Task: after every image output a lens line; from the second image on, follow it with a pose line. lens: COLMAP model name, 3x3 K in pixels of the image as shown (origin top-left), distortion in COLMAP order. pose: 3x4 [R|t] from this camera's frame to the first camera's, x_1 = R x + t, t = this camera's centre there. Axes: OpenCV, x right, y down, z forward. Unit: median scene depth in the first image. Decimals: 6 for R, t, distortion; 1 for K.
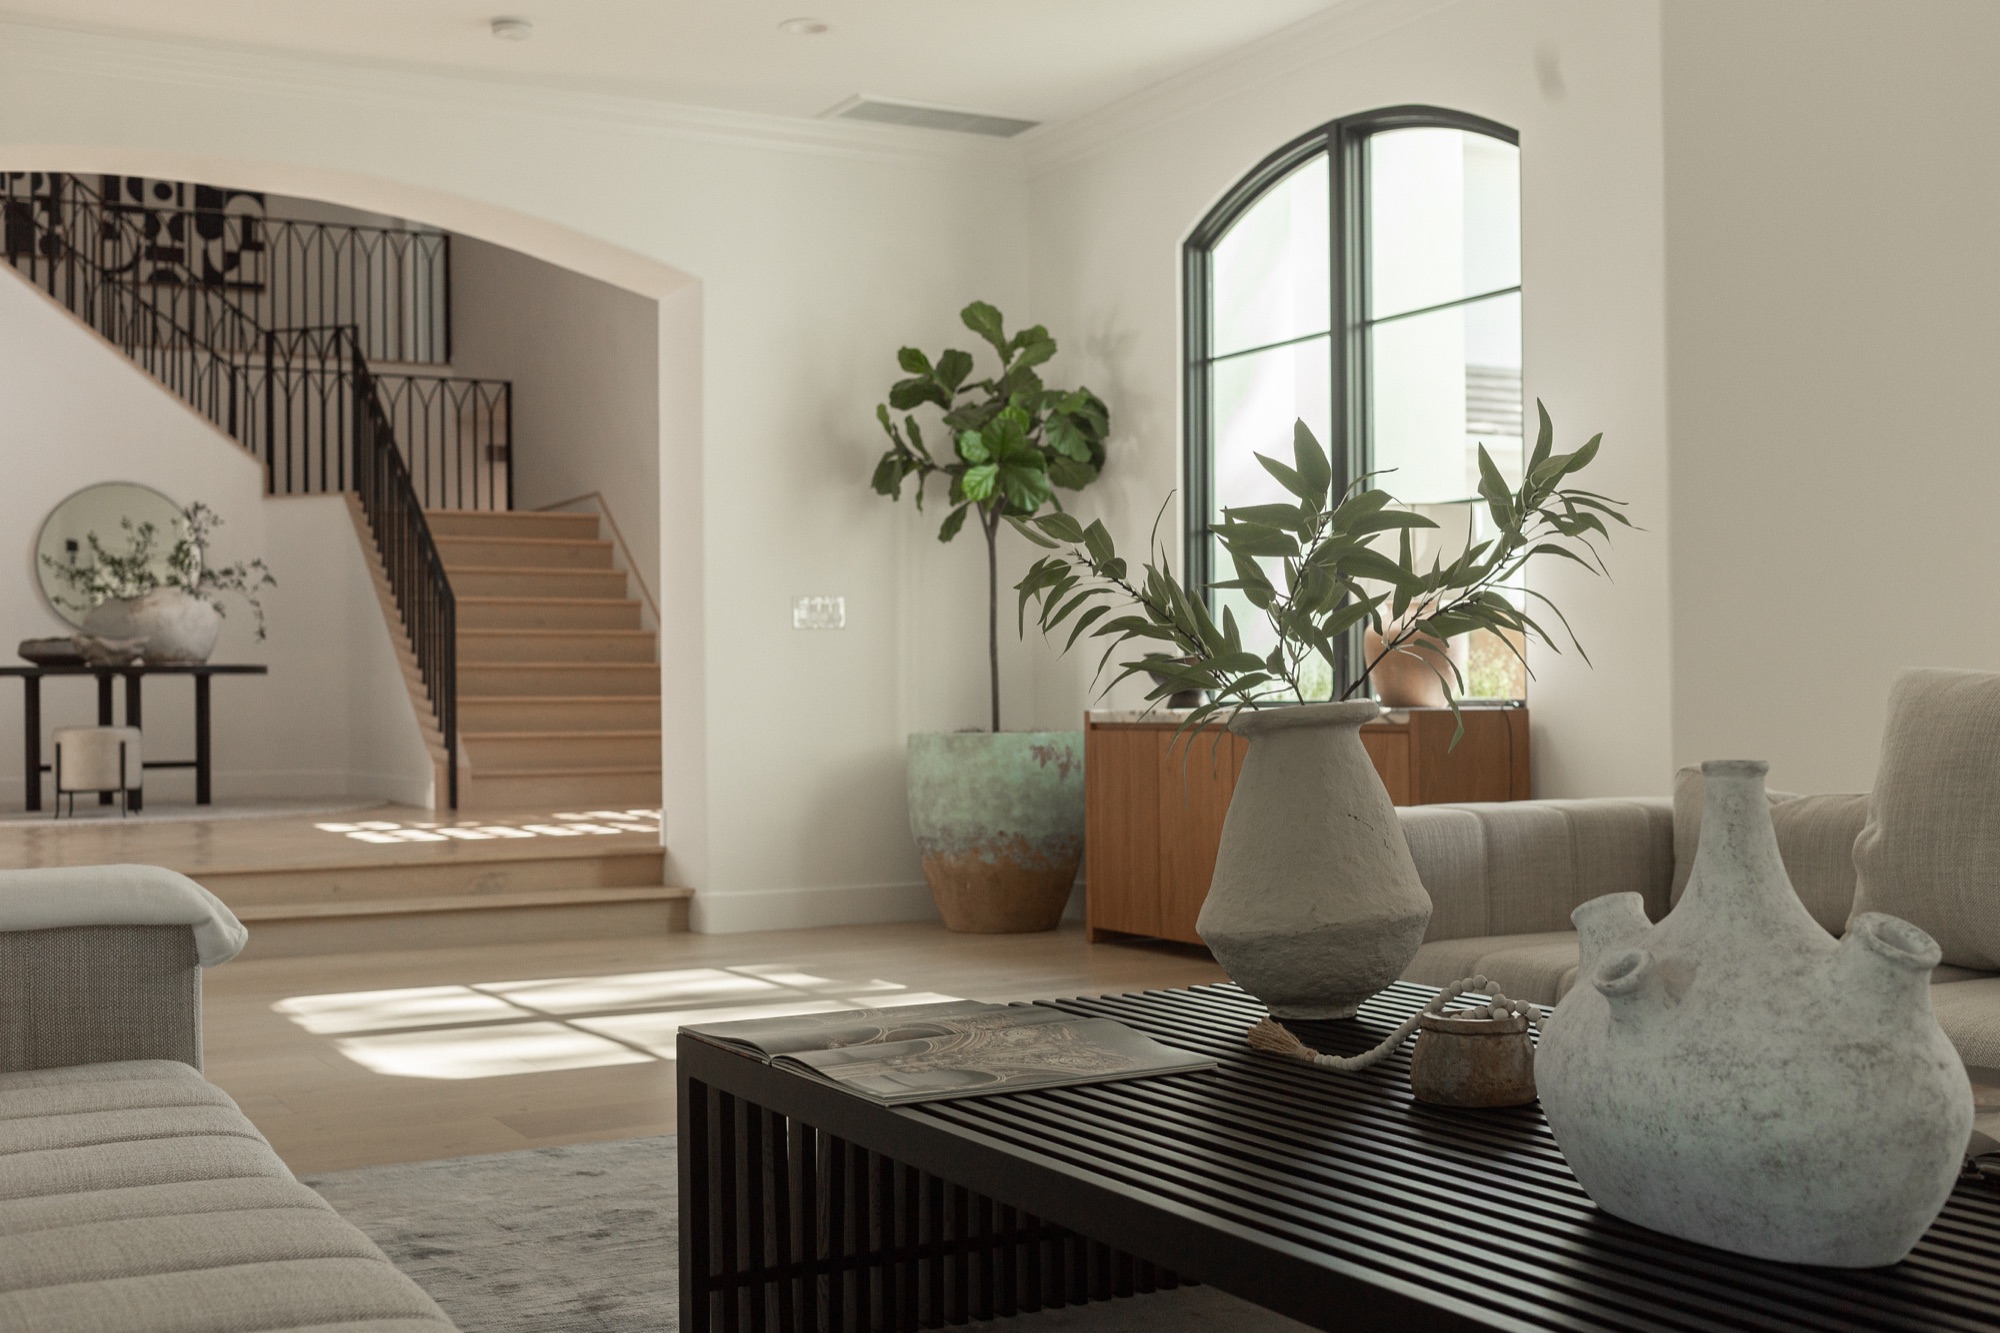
lens RADIAL K [[2252.8, 0, 999.3], [0, 2252.8, 668.9], [0, 0, 1]] dist [0.004479, 0.000000]
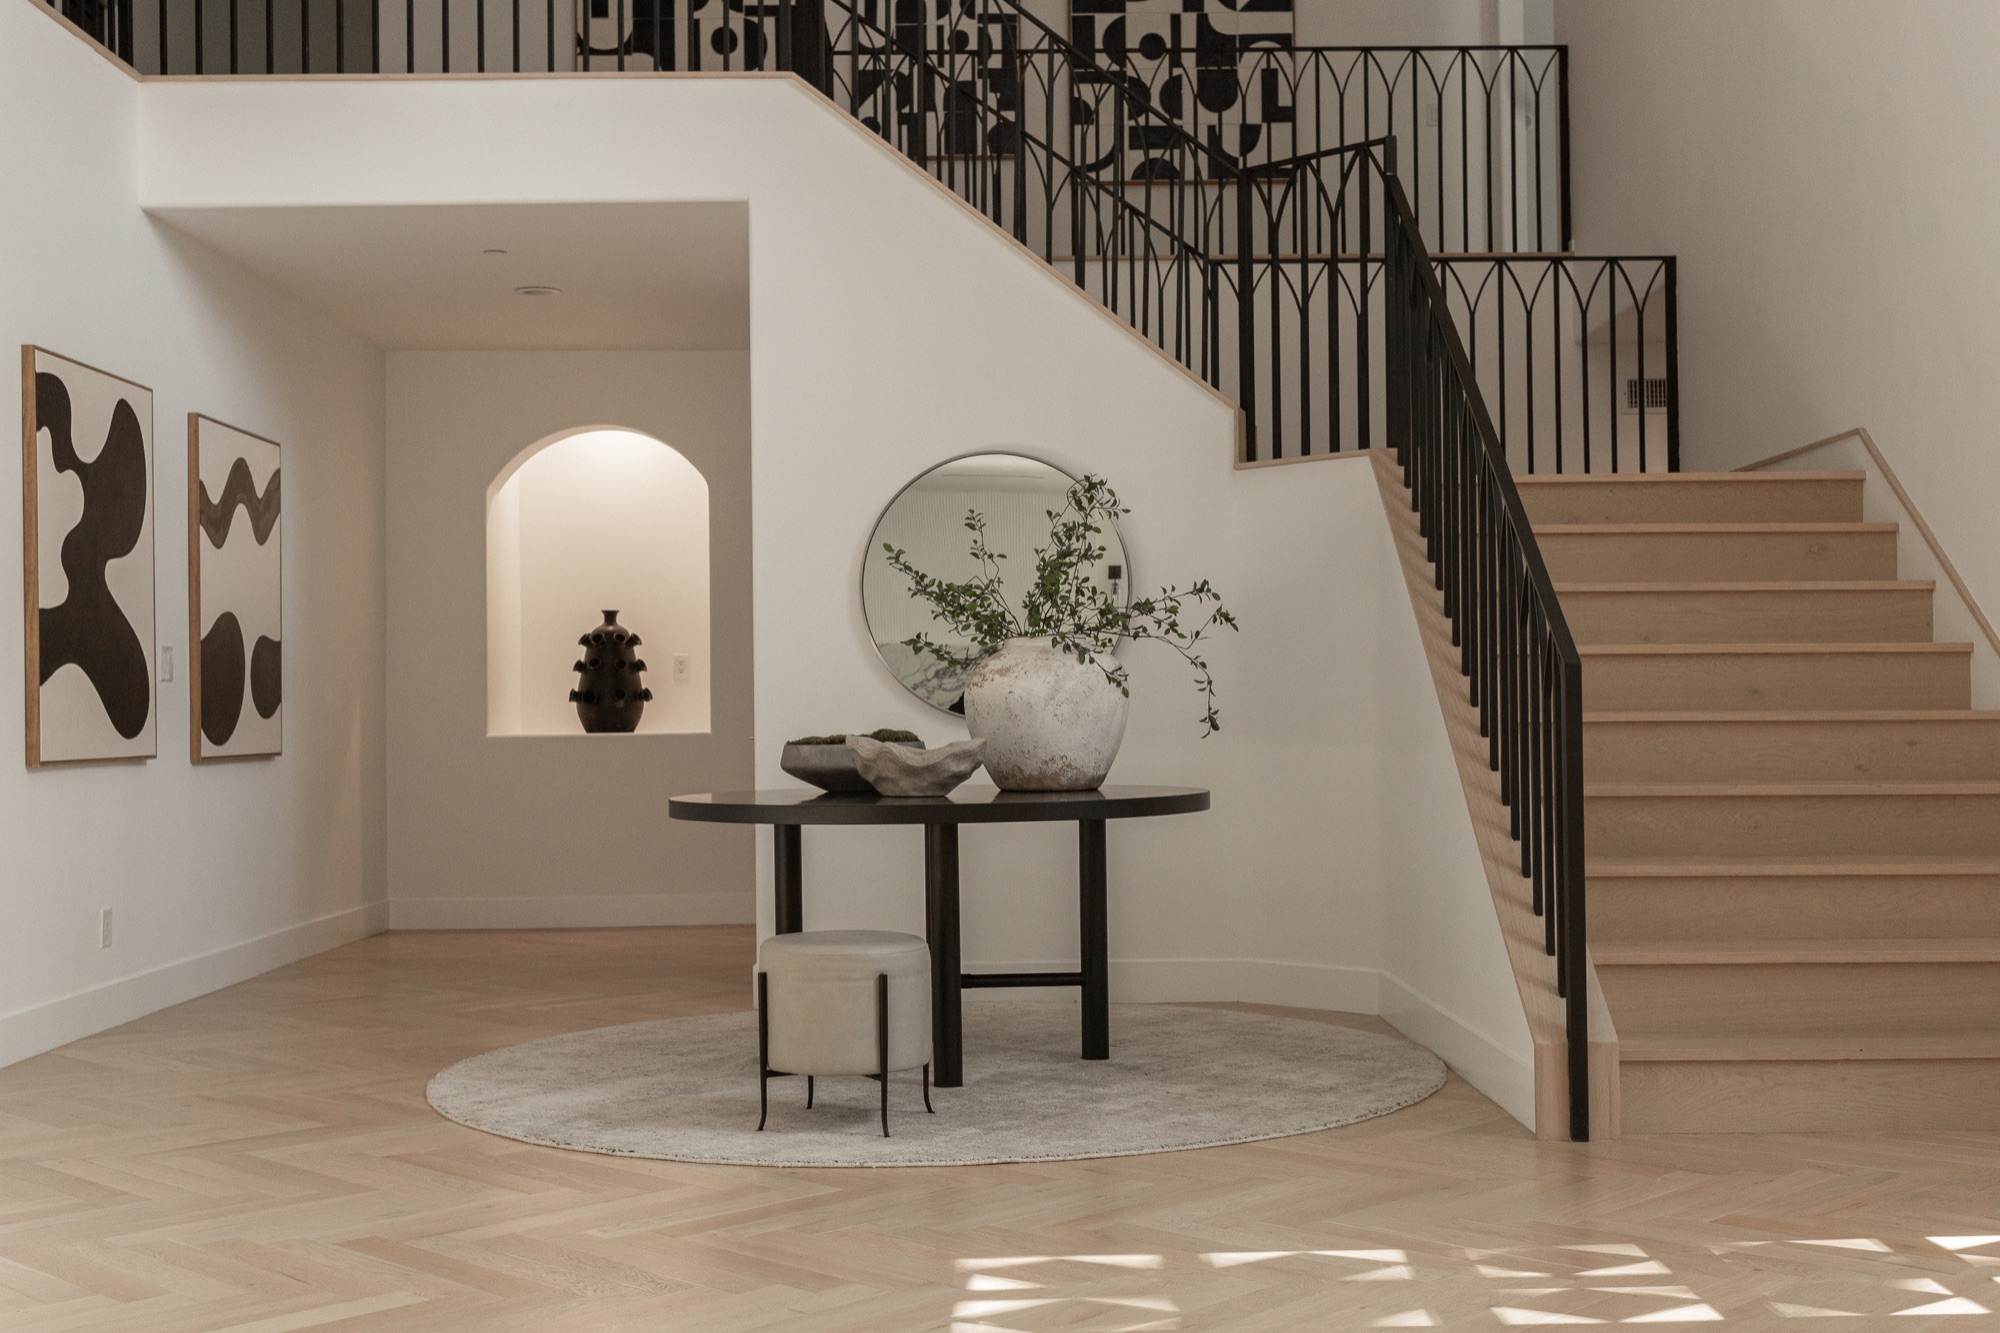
lens RADIAL K [[2252.8, 0, 999.3], [0, 2252.8, 669.2], [0, 0, 1]] dist [0.004479, 0.000000]
pose [[0.882443, -0.006775, -0.470371, -0.117325], [0.006672, 0.999976, -0.001887, -0.025683], [0.470372, -0.001473, 0.882467, 0.486618]]
